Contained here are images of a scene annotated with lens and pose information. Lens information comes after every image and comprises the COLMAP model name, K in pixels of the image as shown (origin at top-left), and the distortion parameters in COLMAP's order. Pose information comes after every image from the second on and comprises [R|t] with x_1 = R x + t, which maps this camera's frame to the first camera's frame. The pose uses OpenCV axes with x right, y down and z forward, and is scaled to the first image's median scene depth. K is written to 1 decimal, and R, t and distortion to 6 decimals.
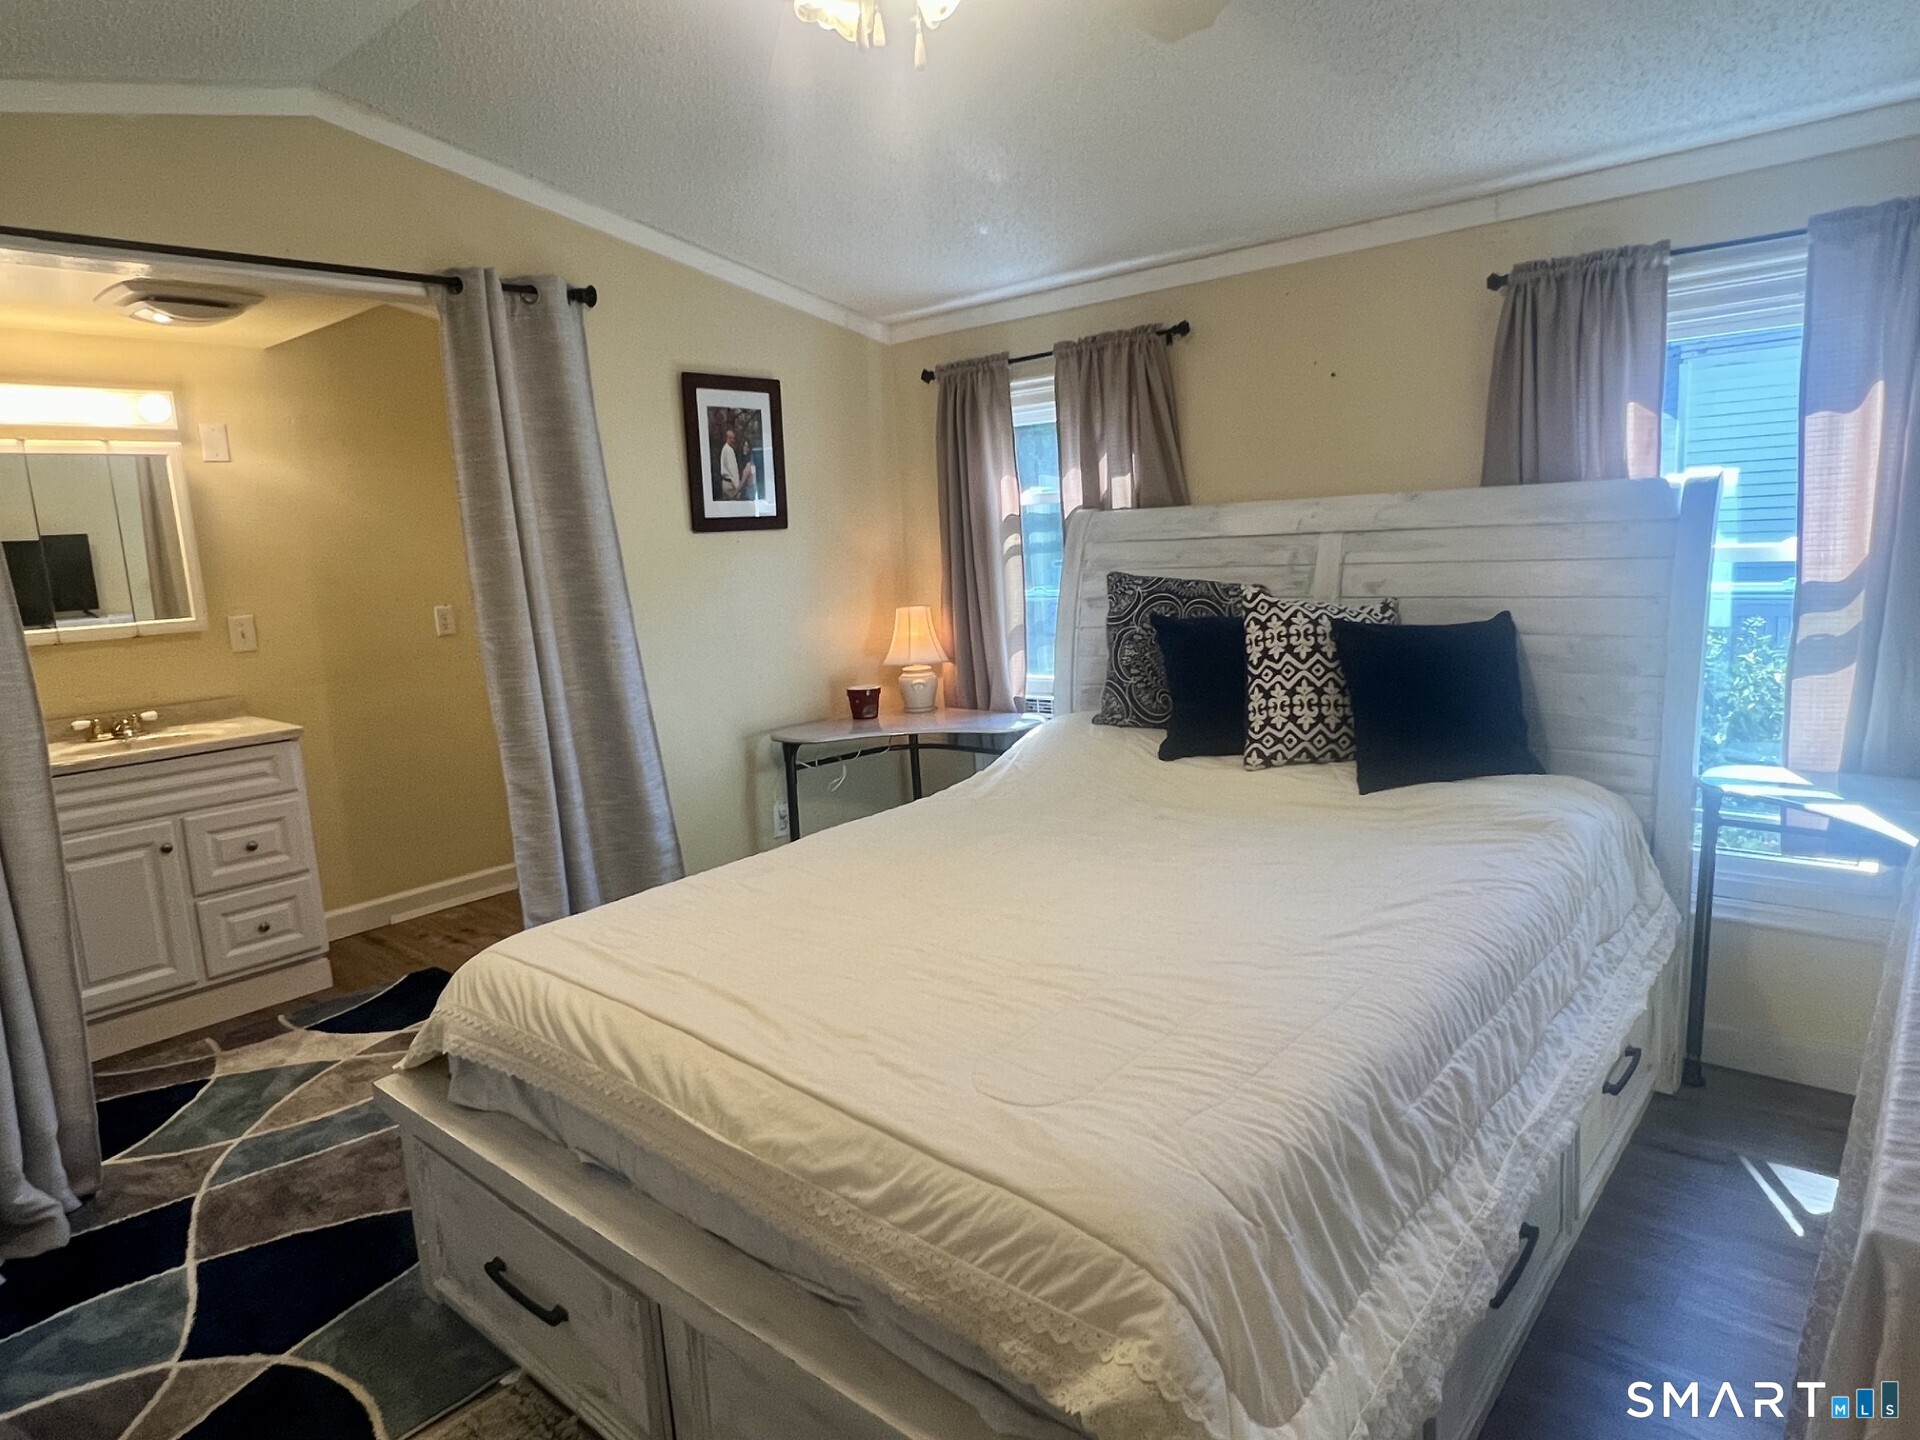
lens RADIAL K [[1151.2, 0, 959.0], [0, 1151.2, 721.0], [0, 0, 1]] dist [-0.006774, 0.002540]
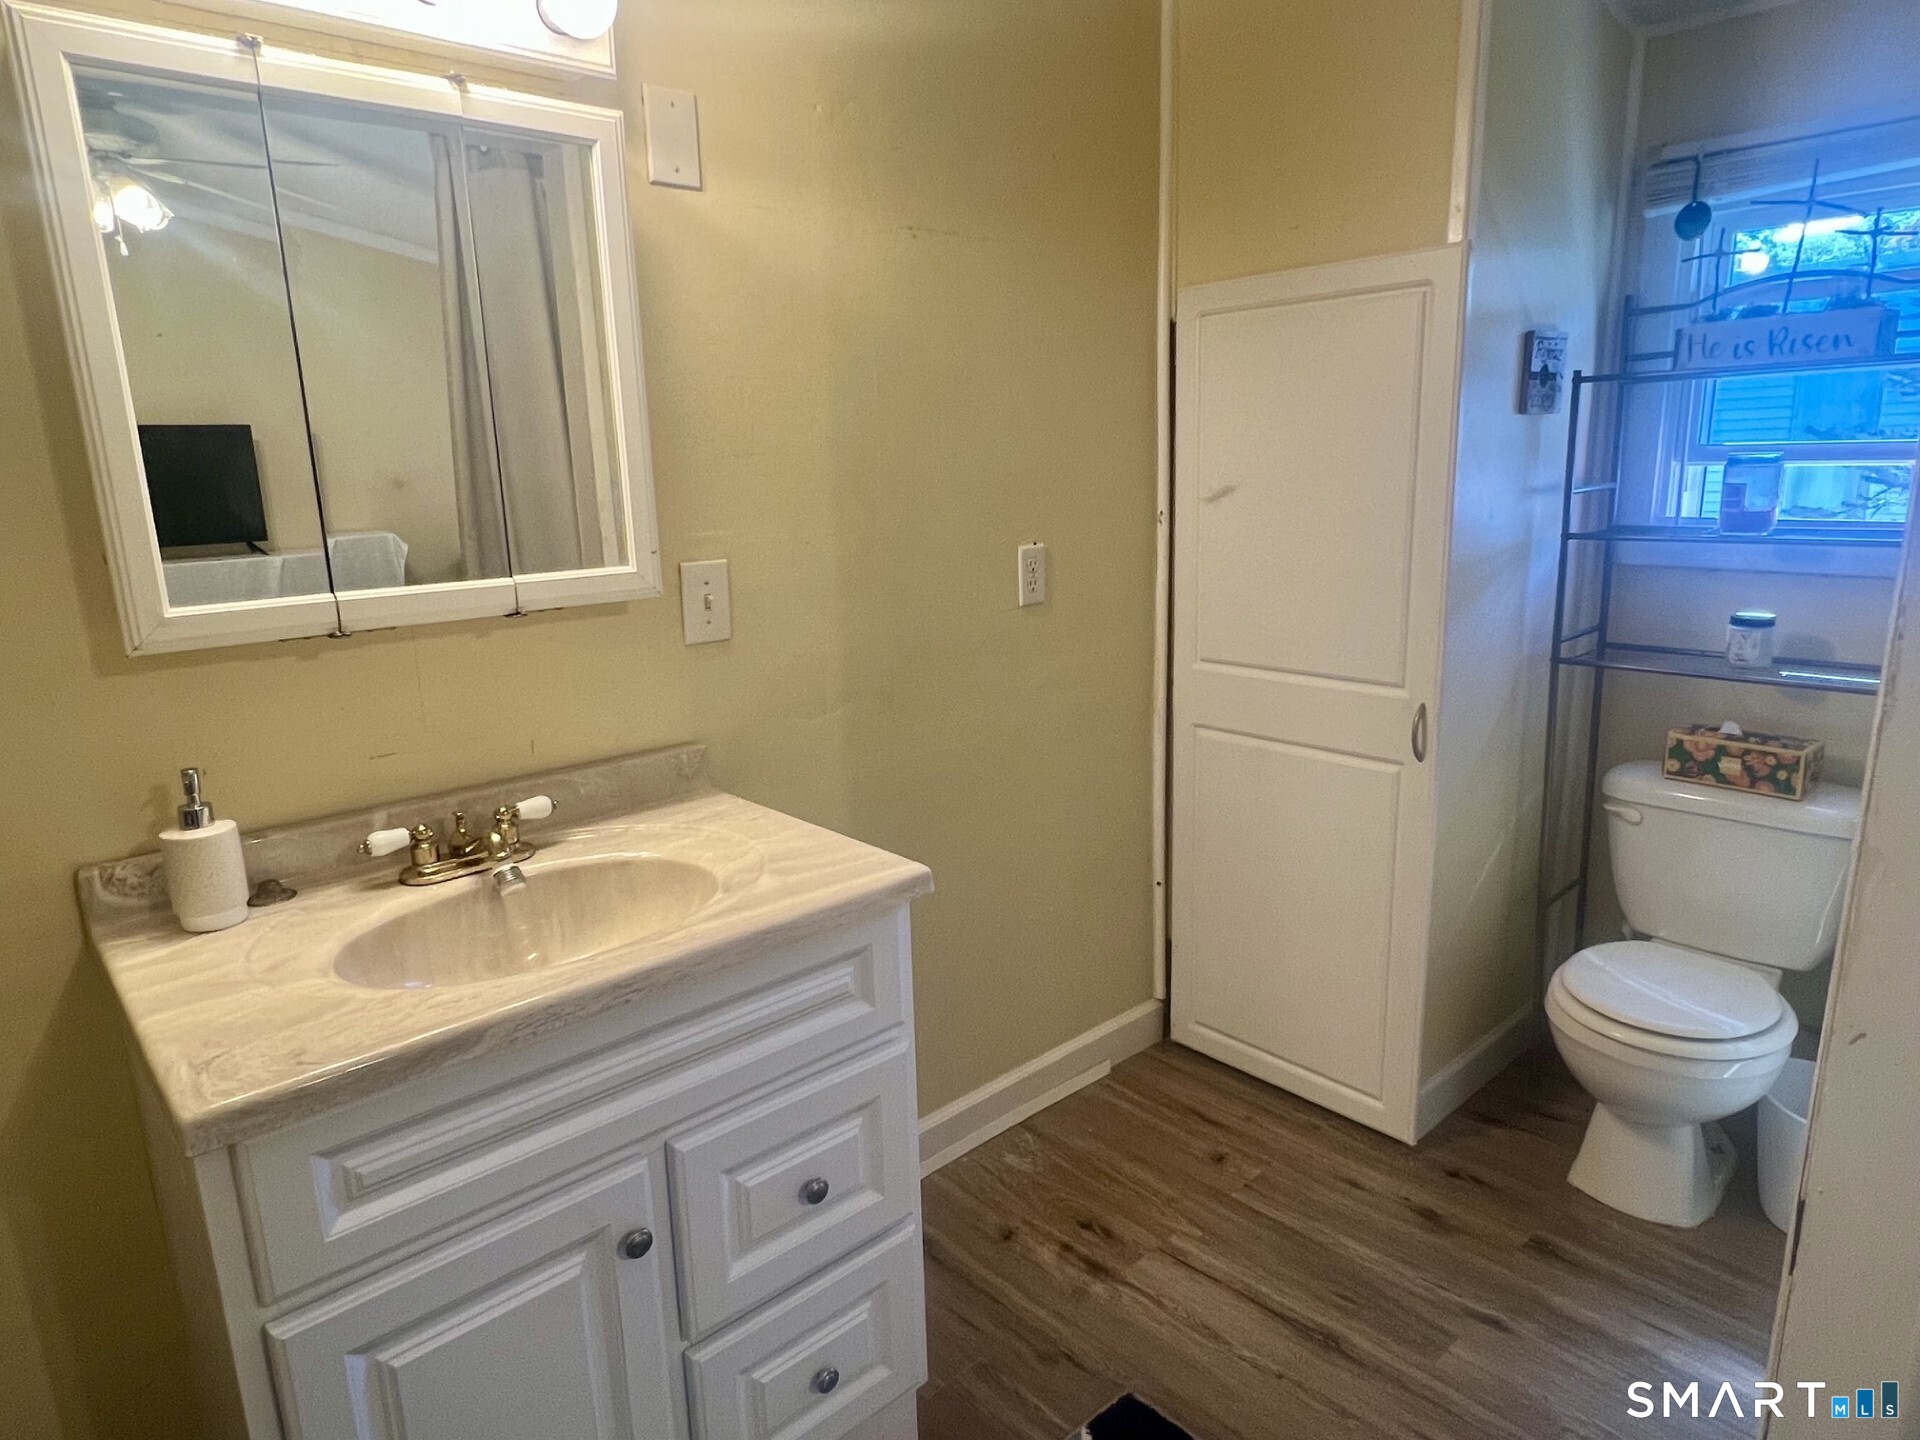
lens RADIAL K [[1151.2, 0, 962.7], [0, 1151.2, 722.9], [0, 0, 1]] dist [-0.006774, 0.002540]
pose [[0.993015, 0.046040, -0.108633, -0.519473], [-0.039508, 0.997323, 0.061535, -0.065987], [0.111175, -0.056813, 0.992176, 0.624264]]
